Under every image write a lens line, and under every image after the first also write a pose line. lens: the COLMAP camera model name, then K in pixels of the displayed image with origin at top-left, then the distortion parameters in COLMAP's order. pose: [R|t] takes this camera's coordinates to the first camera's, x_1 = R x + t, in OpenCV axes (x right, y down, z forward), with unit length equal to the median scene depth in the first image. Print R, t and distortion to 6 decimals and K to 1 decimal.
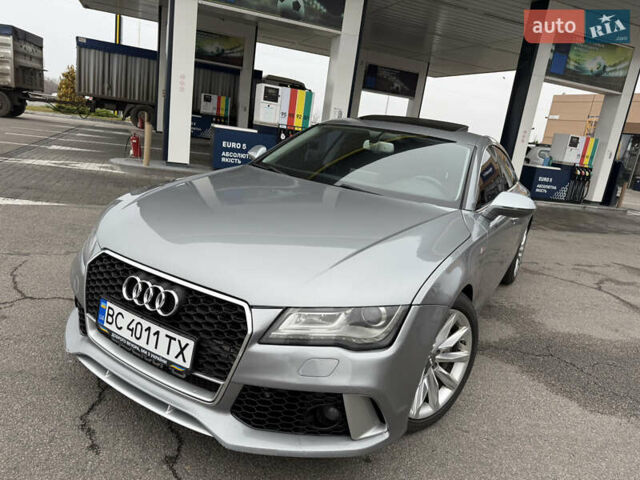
lens RADIAL K [[453.3, 0, 318.1], [0, 453.3, 241.0], [0, 0, 1]] dist [0.004728, -0.007528]
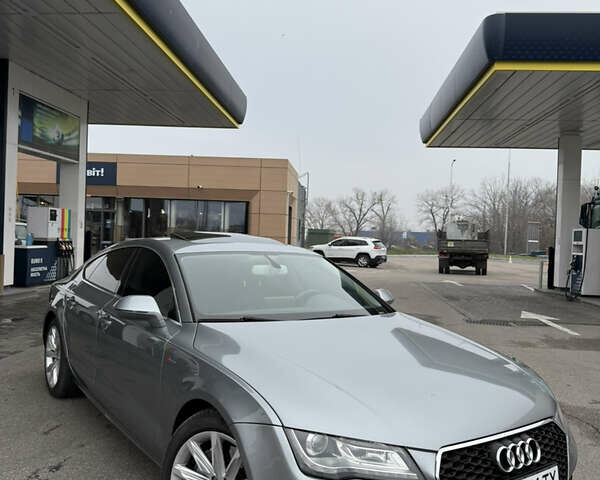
lens RADIAL K [[555.6, 0, 300.0], [0, 555.6, 240.7], [0, 0, 1]] dist [0.130463, -0.232167]
pose [[0.409950, -0.125039, 0.903497, -0.348081], [0.244533, 0.969363, 0.023200, -0.107741], [-0.878718, 0.211424, 0.427967, 0.150661]]
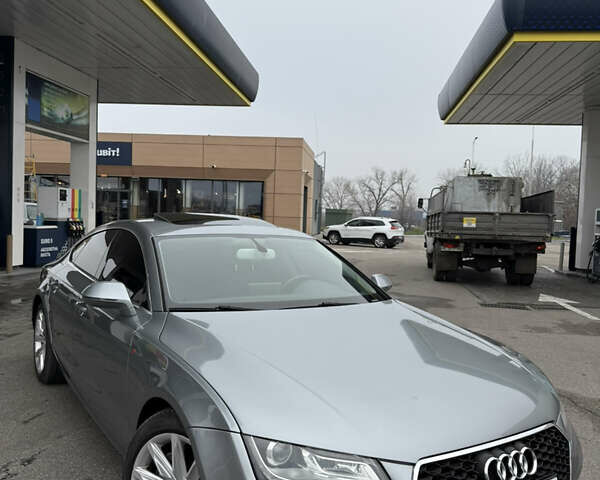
lens RADIAL K [[555.7, 0, 297.1], [0, 555.7, 239.0], [0, 0, 1]] dist [0.128452, -0.229675]
pose [[0.445741, -0.154350, 0.881754, -0.309613], [0.245307, 0.968377, 0.045506, -0.102722], [-0.860894, 0.196016, 0.469509, 0.143016]]
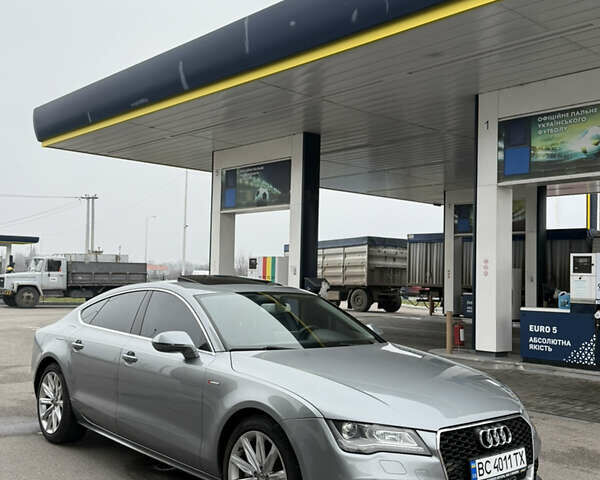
lens RADIAL K [[675.0, 0, 300.9], [0, 675.0, 238.4], [0, 0, 1]] dist [0.198628, -0.439636]
pose [[0.376853, -0.175485, -0.909498, 1.754863], [-0.205078, 0.941715, -0.266676, 0.090502], [0.903286, 0.287016, 0.318900, 0.522419]]
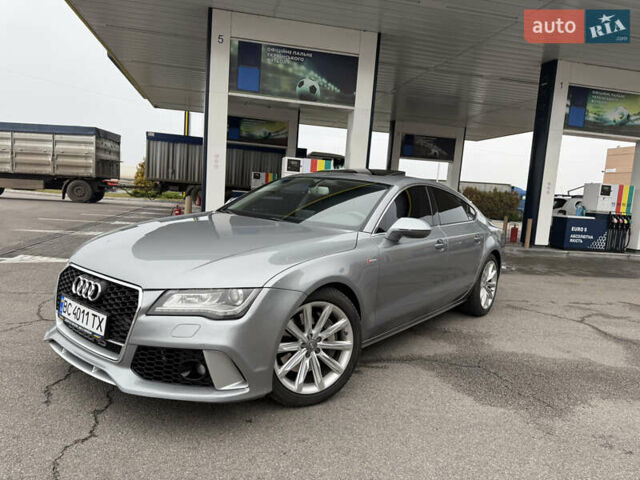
lens RADIAL K [[449.8, 0, 315.7], [0, 449.8, 242.6], [0, 0, 1]] dist [0.037868, -0.045894]
pose [[0.988165, -0.047080, -0.145992, 0.110368], [0.024346, 0.987807, -0.153767, 0.042213], [0.151452, 0.148392, 0.977263, -0.061255]]
